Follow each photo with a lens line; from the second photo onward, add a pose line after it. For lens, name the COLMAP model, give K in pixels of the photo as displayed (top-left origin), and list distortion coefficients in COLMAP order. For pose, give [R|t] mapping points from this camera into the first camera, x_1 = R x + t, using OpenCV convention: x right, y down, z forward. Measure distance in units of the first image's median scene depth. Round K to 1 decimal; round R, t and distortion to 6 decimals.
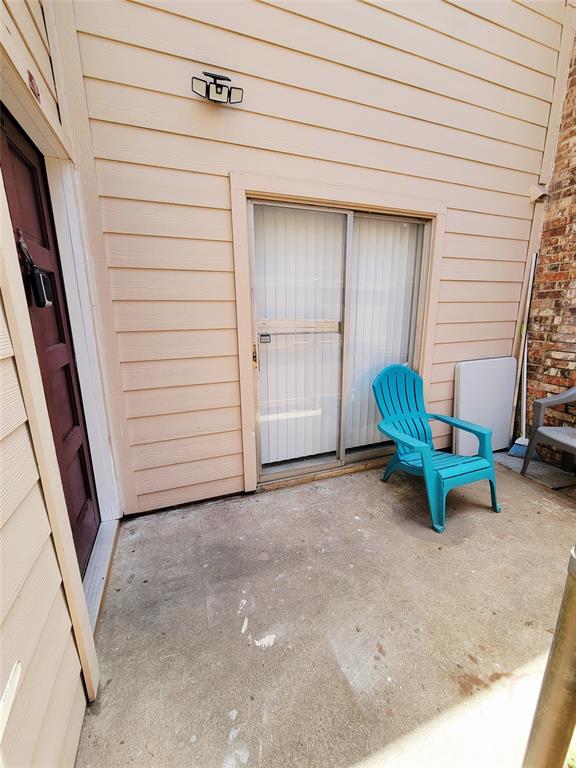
lens RADIAL K [[313.8, 0, 285.2], [0, 313.8, 386.1], [0, 0, 1]] dist [-0.000279, -0.000908]
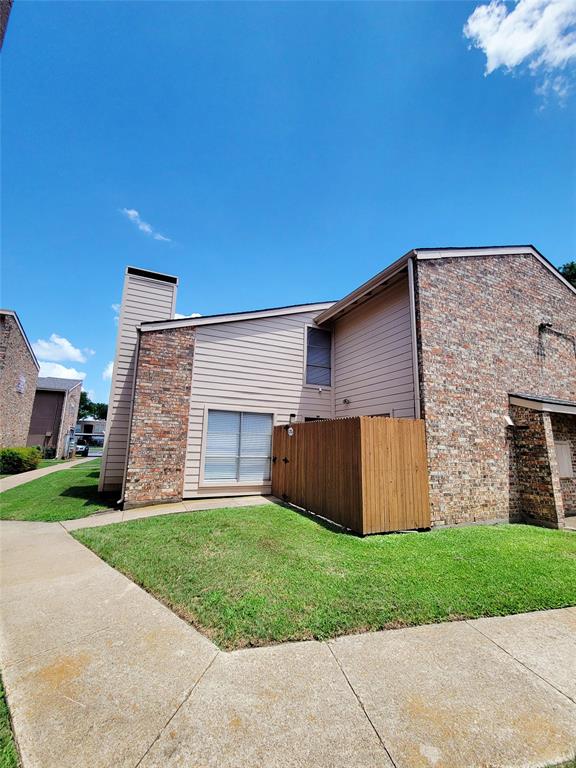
lens RADIAL K [[313.8, 0, 288.7], [0, 313.8, 385.8], [0, 0, 1]] dist [-0.000279, -0.000908]
pose [[0.070238, -0.172188, -0.982557, 3.353802], [-0.243740, 0.952171, -0.184287, 0.000301], [0.967294, 0.252433, 0.024910, -0.098274]]
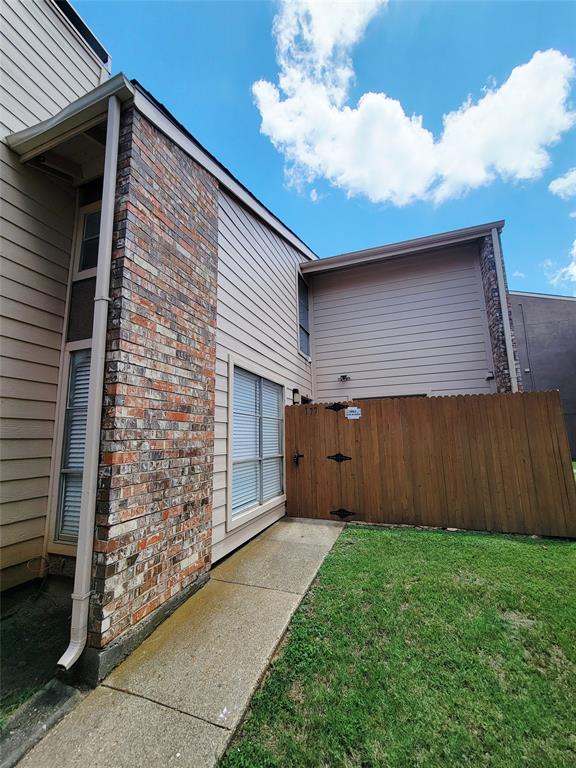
lens RADIAL K [[313.8, 0, 284.8], [0, 313.8, 384.3], [0, 0, 1]] dist [-0.000279, -0.000908]
pose [[0.748389, -0.111965, -0.653742, 1.284298], [-0.139286, 0.937139, -0.319954, 0.387563], [0.648470, 0.330507, 0.685749, -1.615565]]
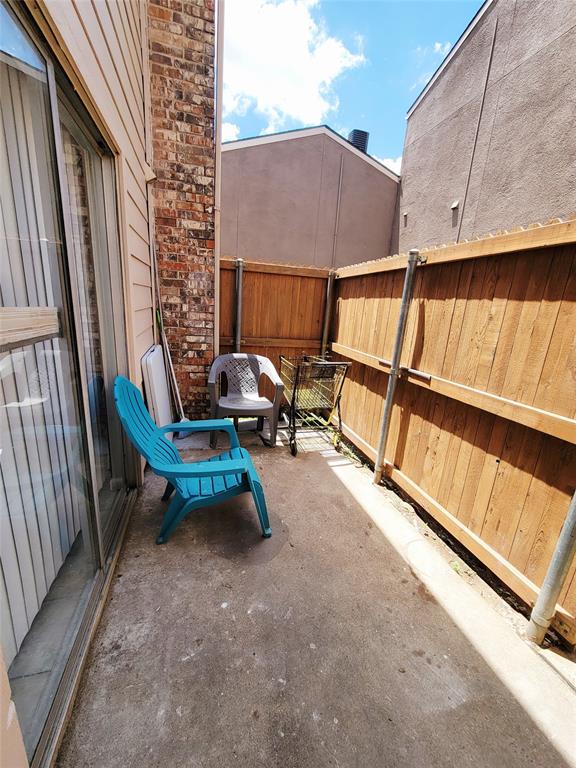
lens RADIAL K [[313.8, 0, 287.1], [0, 313.8, 385.7], [0, 0, 1]] dist [-0.000279, -0.000908]
pose [[0.089027, -0.234873, 0.967941, -0.258619], [0.166545, 0.961628, 0.218023, -0.139287], [-0.982007, 0.141796, 0.124728, 0.602508]]
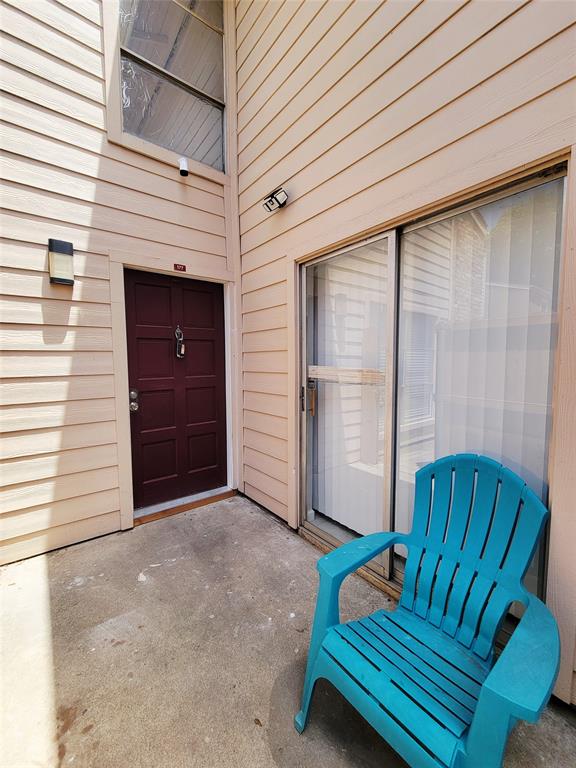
lens RADIAL K [[313.8, 0, 284.4], [0, 313.8, 383.1], [0, 0, 1]] dist [-0.000279, -0.000908]
pose [[0.292622, 0.074260, -0.953340, 0.784897], [-0.219876, 0.975491, 0.008496, -0.126501], [0.930606, 0.207130, 0.301778, 0.526766]]
